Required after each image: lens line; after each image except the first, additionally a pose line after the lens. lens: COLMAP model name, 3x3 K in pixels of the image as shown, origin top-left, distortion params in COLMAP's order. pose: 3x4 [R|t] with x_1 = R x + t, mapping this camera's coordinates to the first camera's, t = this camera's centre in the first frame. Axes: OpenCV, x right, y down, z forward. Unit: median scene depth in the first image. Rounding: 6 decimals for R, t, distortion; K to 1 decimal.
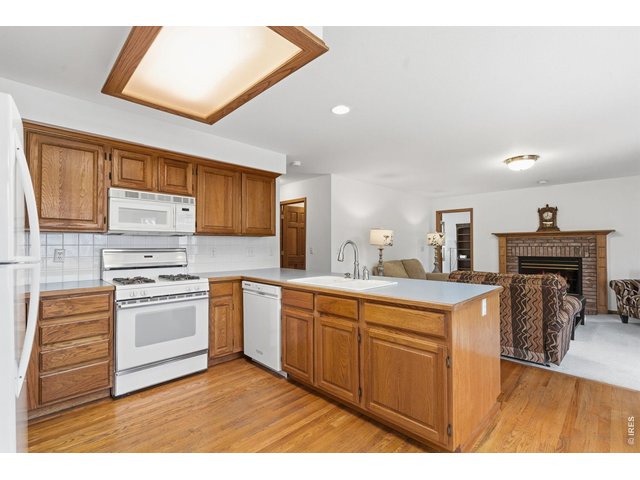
lens RADIAL K [[291.6, 0, 321.8], [0, 291.6, 241.2], [0, 0, 1]] dist [-0.001804, -0.000011]
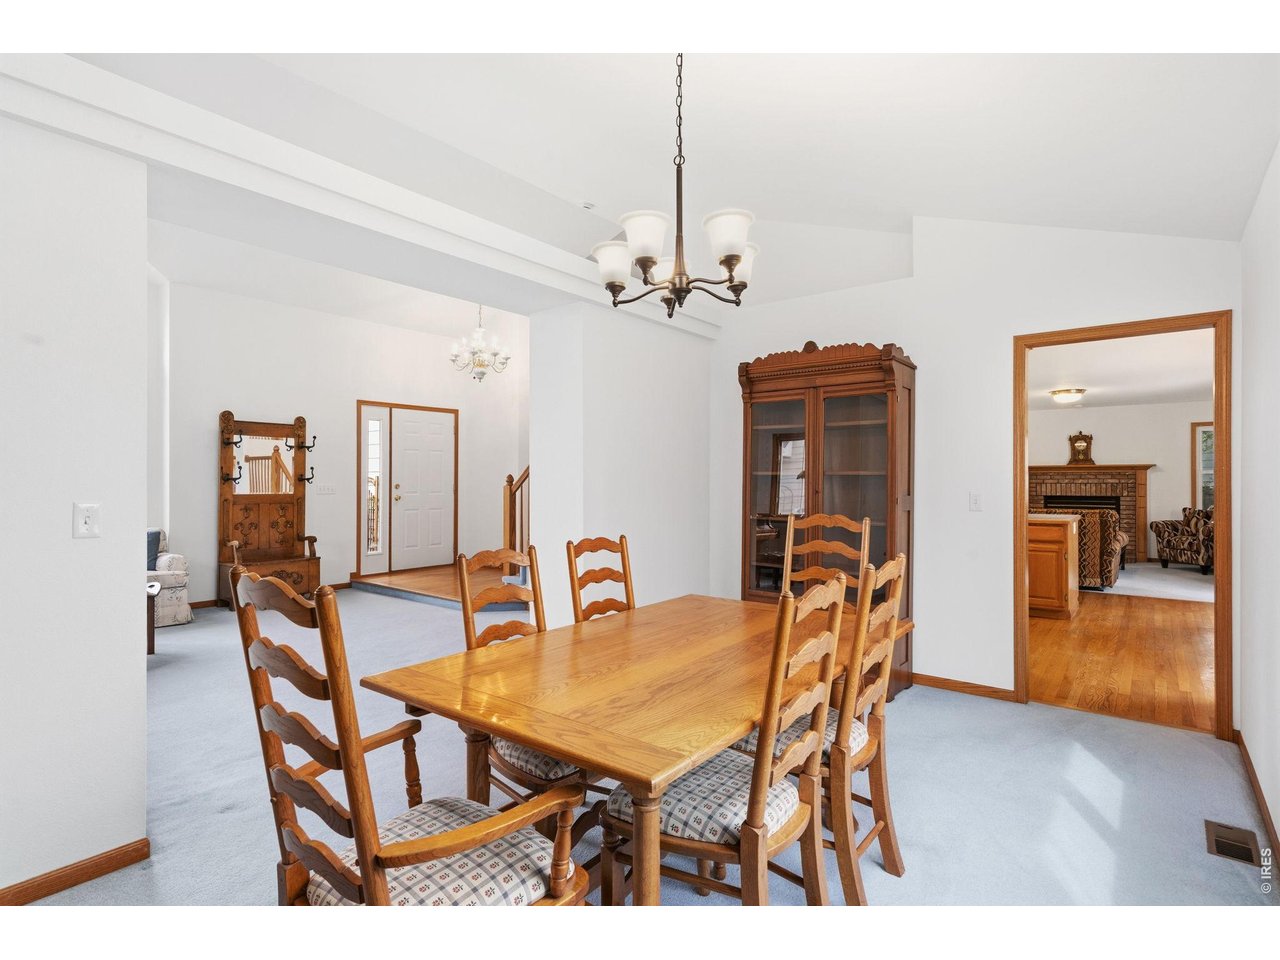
lens RADIAL K [[654.4, 0, 635.4], [0, 654.4, 475.6], [0, 0, 1]] dist [0.001871, 0.000118]
pose [[0.992583, 0.001037, 0.121568, -0.822145], [-0.002183, 0.999954, 0.009291, -0.021846], [-0.121553, -0.009487, 0.992540, -0.800921]]
